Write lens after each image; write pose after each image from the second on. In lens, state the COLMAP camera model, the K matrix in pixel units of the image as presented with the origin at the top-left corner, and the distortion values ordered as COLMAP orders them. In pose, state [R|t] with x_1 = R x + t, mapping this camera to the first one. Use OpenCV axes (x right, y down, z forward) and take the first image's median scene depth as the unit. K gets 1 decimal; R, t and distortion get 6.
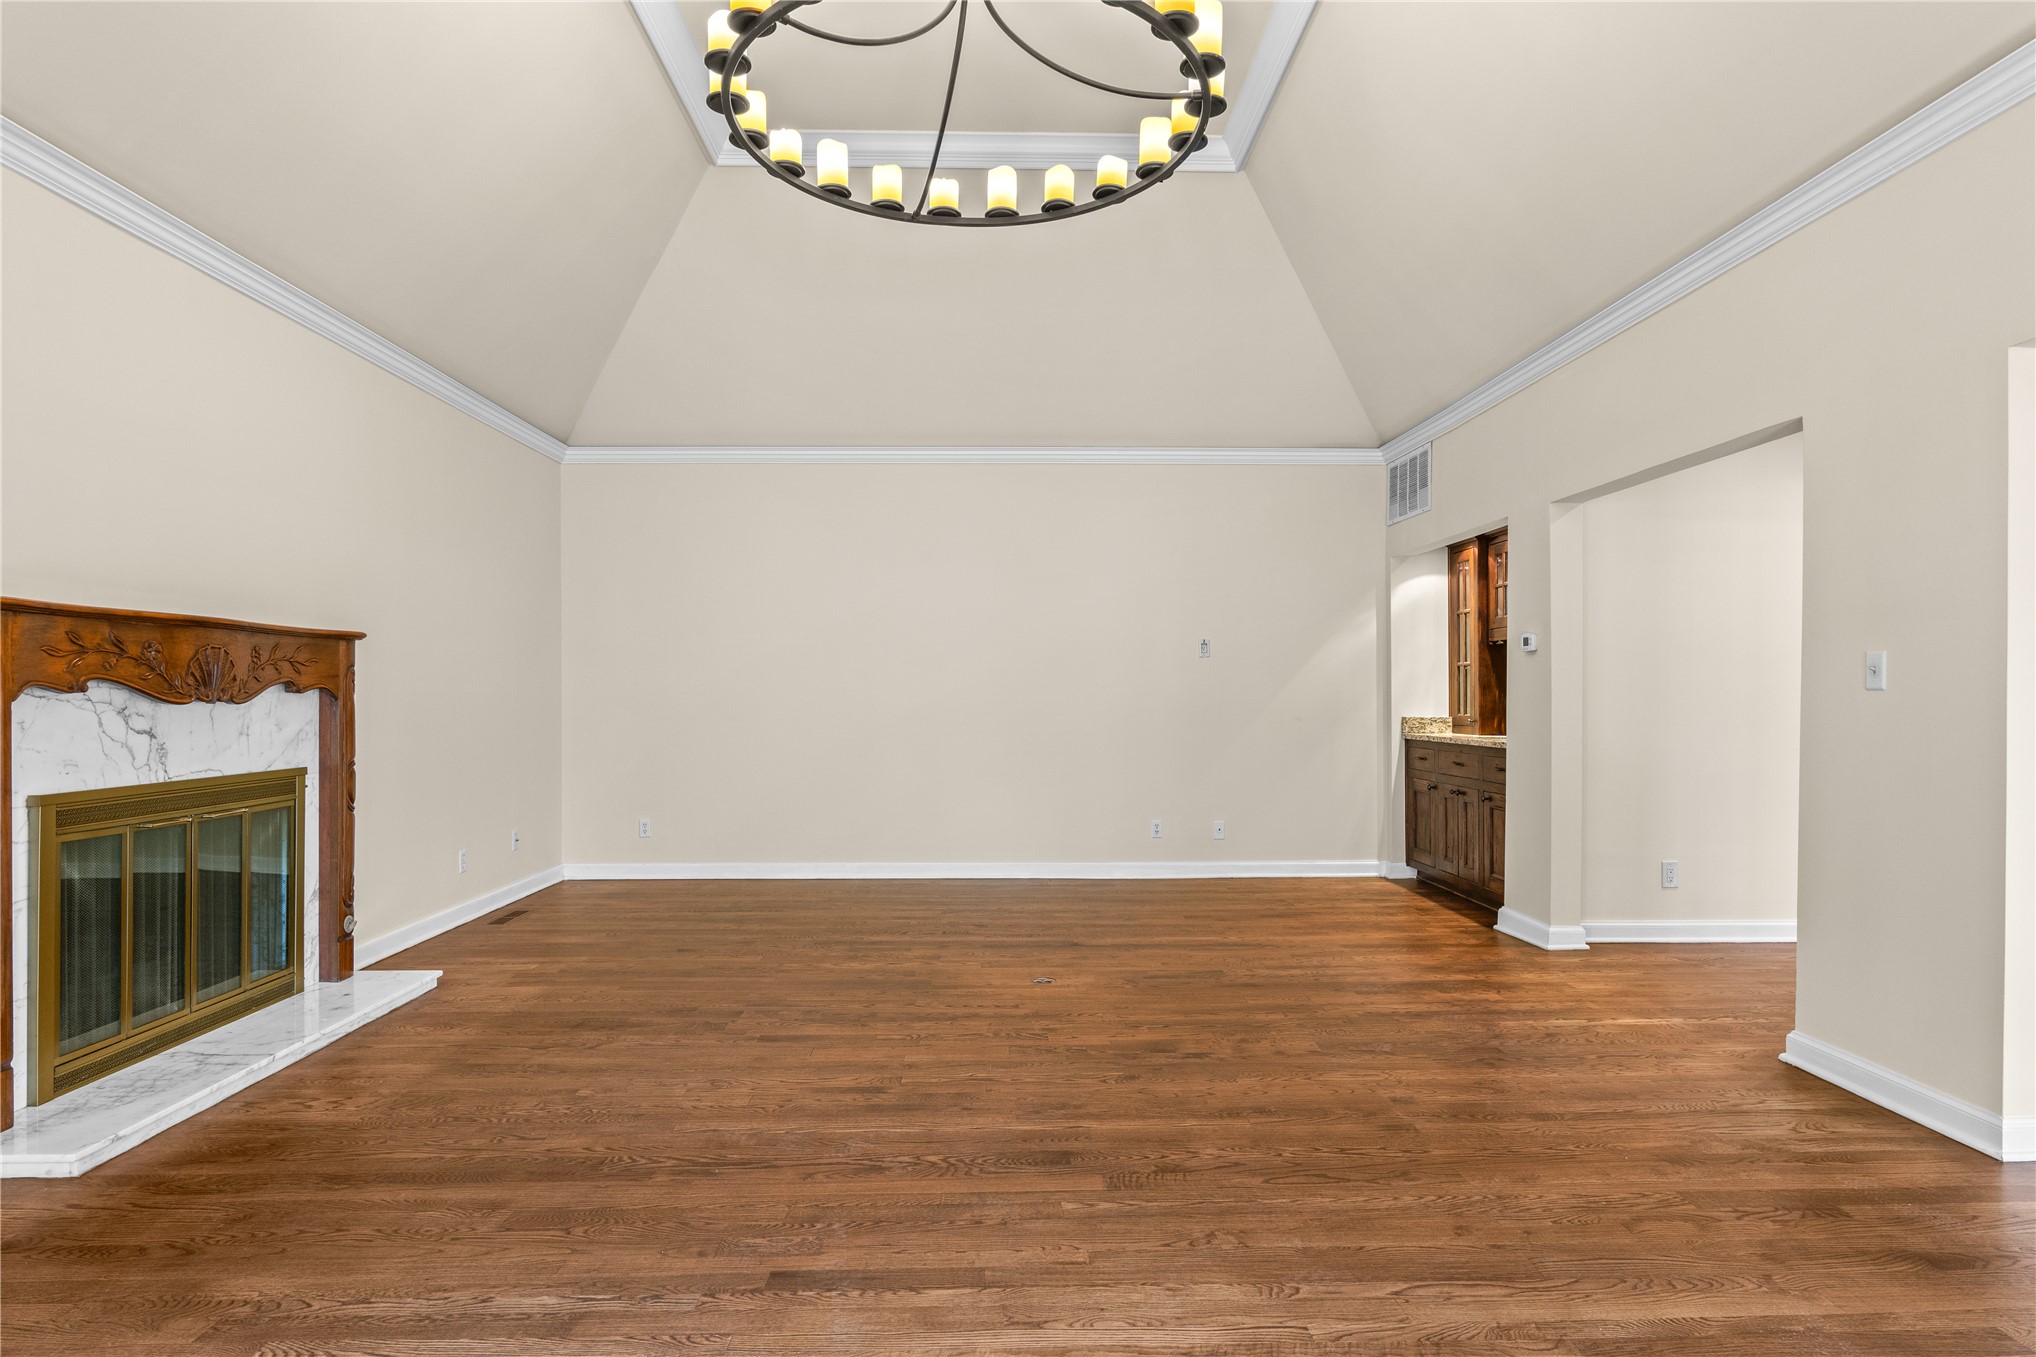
lens RADIAL K [[1085.2, 0, 1021.5], [0, 1085.2, 693.4], [0, 0, 1]] dist [-0.023849, 0.012327]
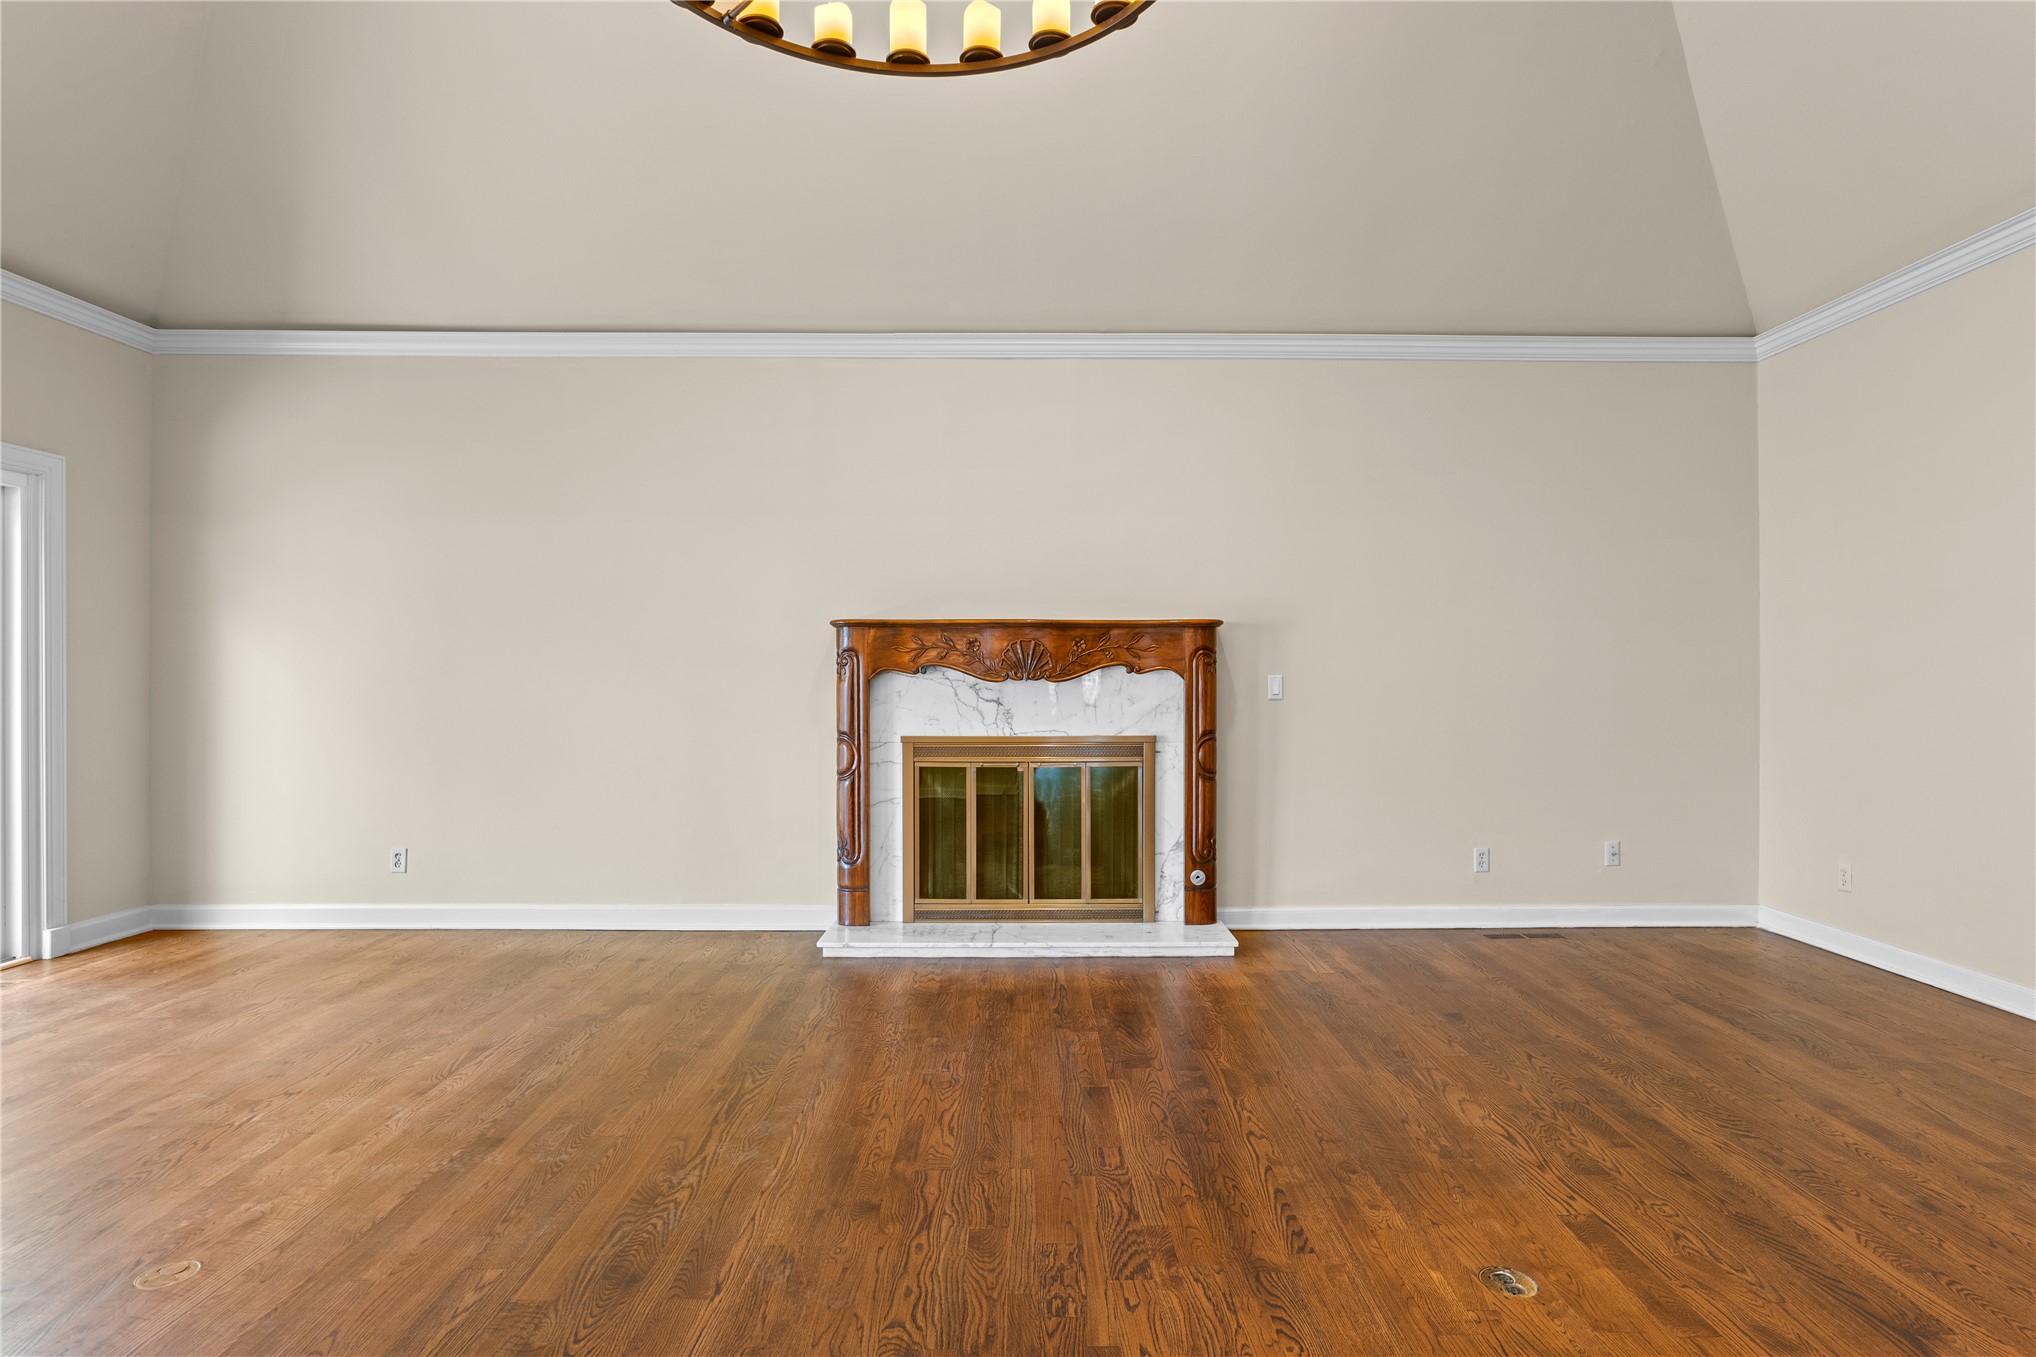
lens RADIAL K [[1083.4, 0, 1026.1], [0, 1083.4, 677.7], [0, 0, 1]] dist [-0.013277, 0.001564]
pose [[-0.021214, 0.001546, -0.999774, 0.569990], [0.001679, 0.999997, 0.001511, 0.001918], [0.999774, -0.001647, -0.021217, 0.927773]]
